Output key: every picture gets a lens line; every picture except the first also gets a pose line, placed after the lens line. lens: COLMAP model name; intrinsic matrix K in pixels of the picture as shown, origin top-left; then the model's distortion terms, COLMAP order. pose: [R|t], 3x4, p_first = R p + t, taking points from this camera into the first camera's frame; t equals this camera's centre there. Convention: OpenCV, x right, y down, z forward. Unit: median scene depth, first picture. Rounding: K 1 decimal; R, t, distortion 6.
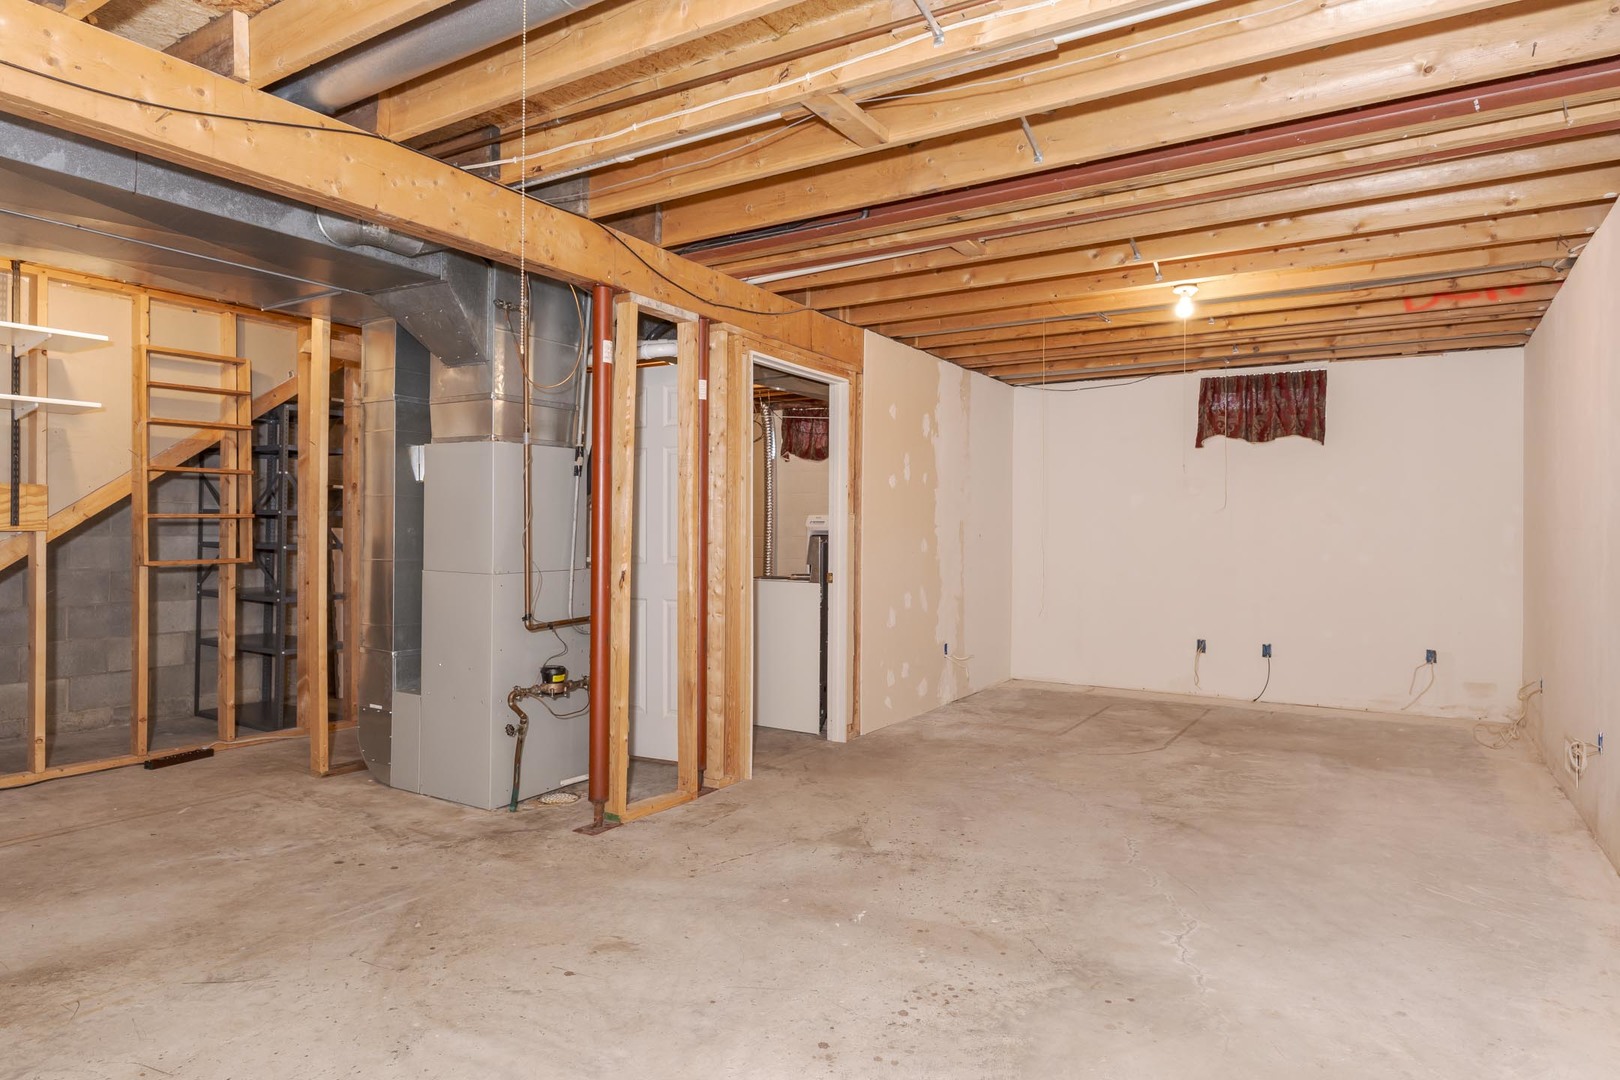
lens RADIAL K [[921.3, 0, 793.1], [0, 921.3, 536.2], [0, 0, 1]] dist [-0.000804, -0.000421]
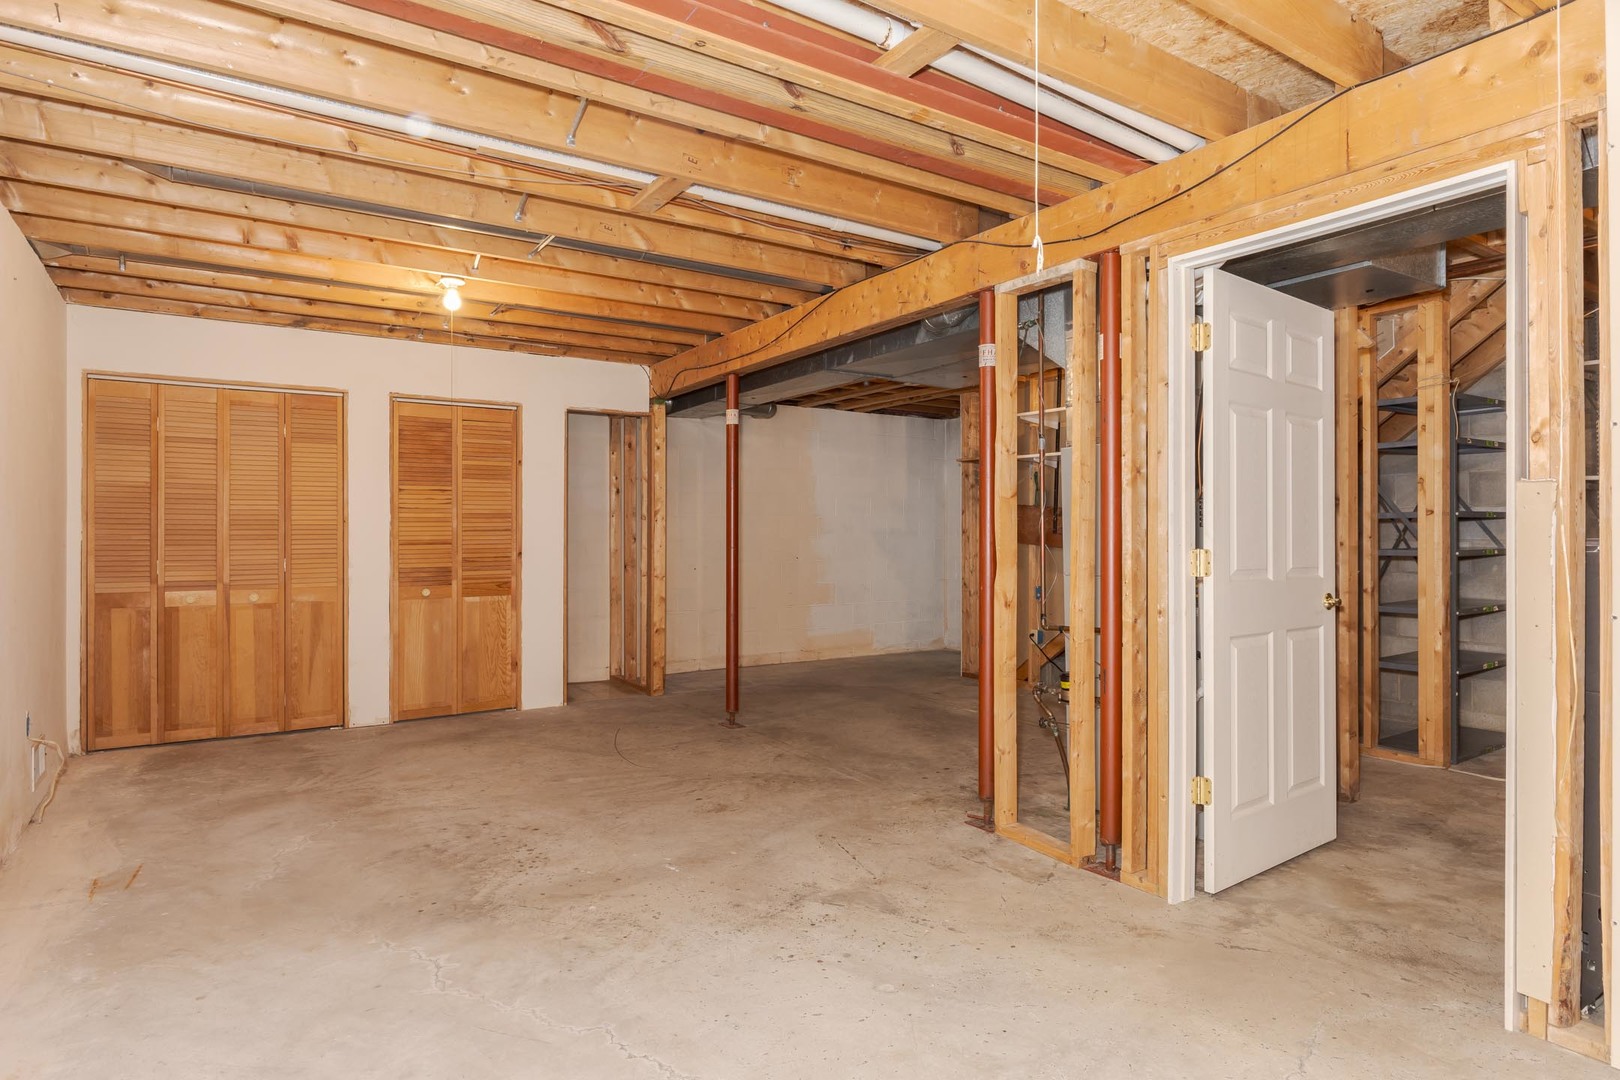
lens RADIAL K [[921.3, 0, 793.1], [0, 921.3, 536.2], [0, 0, 1]] dist [-0.000804, -0.000421]
pose [[-0.417729, -0.008385, -0.908533, 0.975818], [-0.004320, 0.999964, -0.007242, 0.008277], [0.908561, 0.000900, -0.417751, 1.497957]]
